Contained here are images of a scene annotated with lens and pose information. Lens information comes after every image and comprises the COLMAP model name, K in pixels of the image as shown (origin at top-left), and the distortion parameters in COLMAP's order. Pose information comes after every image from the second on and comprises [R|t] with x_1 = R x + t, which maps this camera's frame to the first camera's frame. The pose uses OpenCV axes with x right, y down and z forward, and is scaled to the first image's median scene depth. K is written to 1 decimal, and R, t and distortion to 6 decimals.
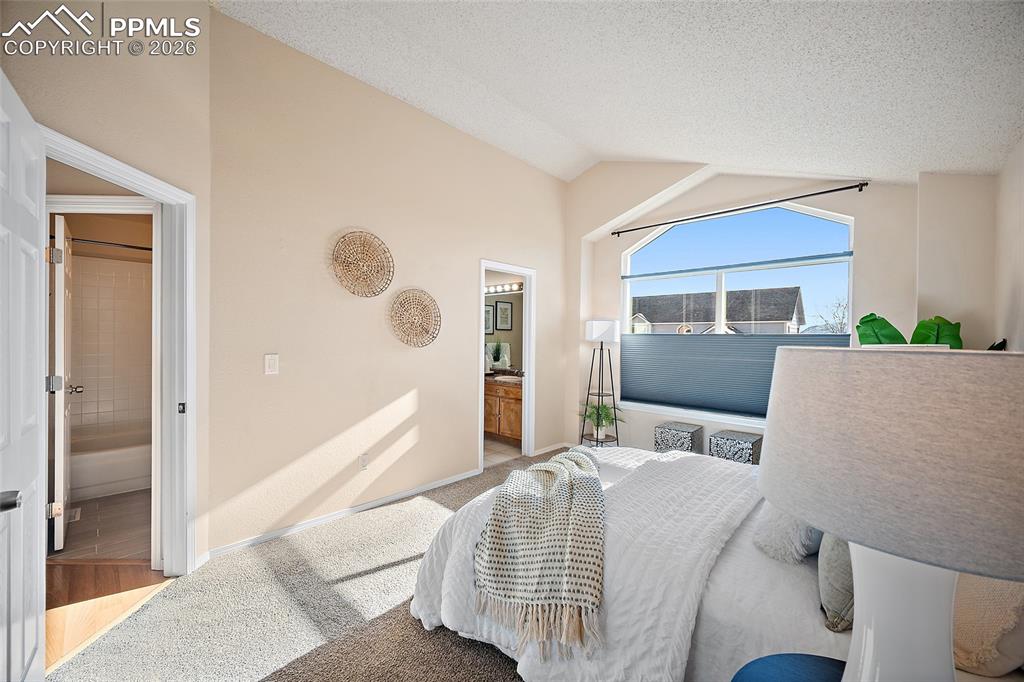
lens RADIAL K [[403.2, 0, 503.4], [0, 403.2, 341.6], [0, 0, 1]] dist [-0.000751, 0.000027]
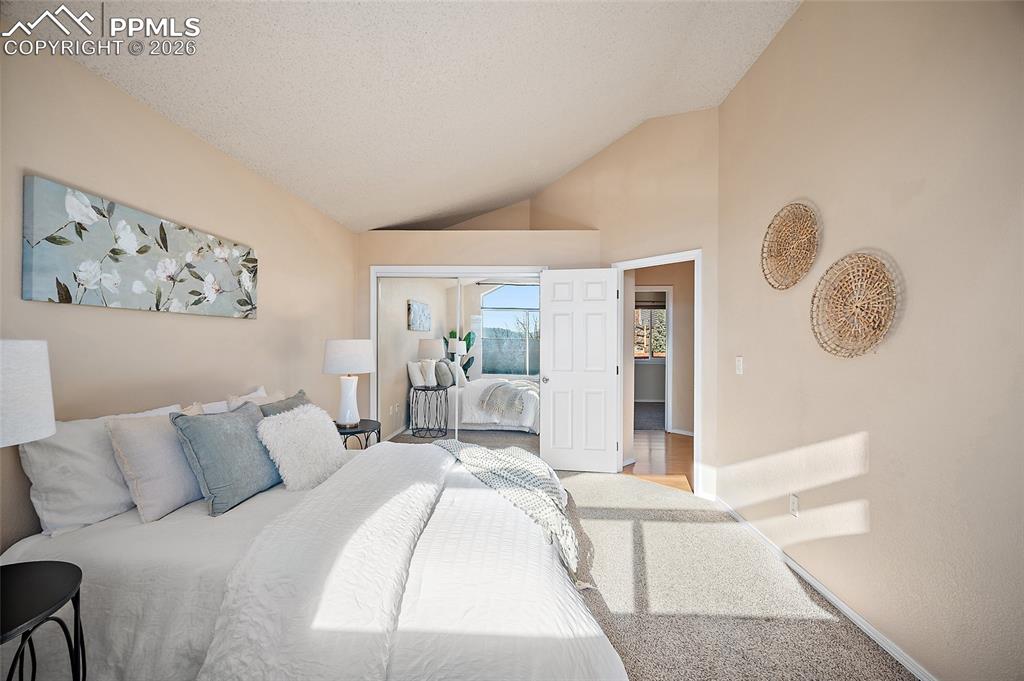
lens RADIAL K [[403.2, 0, 503.4], [0, 403.2, 341.1], [0, 0, 1]] dist [-0.000751, 0.000027]
pose [[-0.753053, -0.024226, -0.657513, 0.535460], [-0.020935, 0.999698, -0.012856, 0.013278], [0.657626, 0.004084, -0.753333, 1.150576]]
